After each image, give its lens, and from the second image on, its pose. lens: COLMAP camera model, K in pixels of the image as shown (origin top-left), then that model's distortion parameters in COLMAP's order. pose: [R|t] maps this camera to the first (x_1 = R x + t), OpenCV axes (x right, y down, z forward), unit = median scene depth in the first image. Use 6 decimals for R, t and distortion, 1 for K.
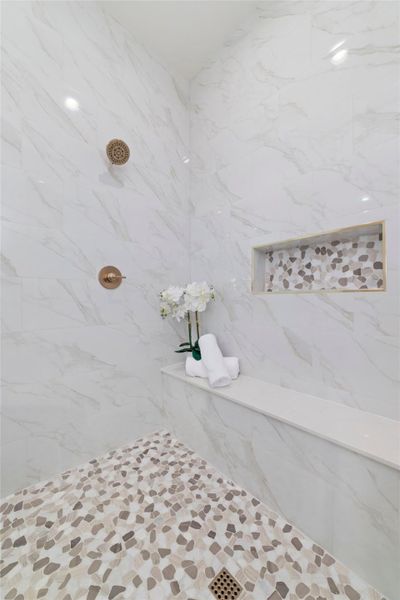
lens RADIAL K [[227.5, 0, 196.4], [0, 227.5, 300.0], [0, 0, 1]] dist [-0.012689, 0.003689]
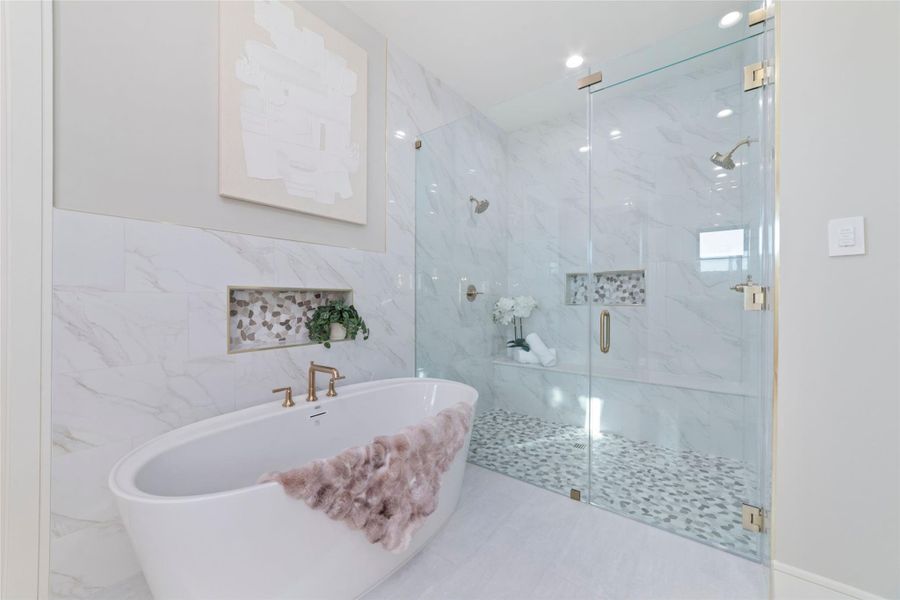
lens RADIAL K [[341.3, 0, 448.5], [0, 341.3, 299.3], [0, 0, 1]] dist [-0.012689, 0.003689]
pose [[0.984247, 0.005696, 0.176709, -0.984910], [-0.005015, 0.999978, -0.004304, -0.056404], [-0.176730, 0.003350, 0.984254, -1.152367]]
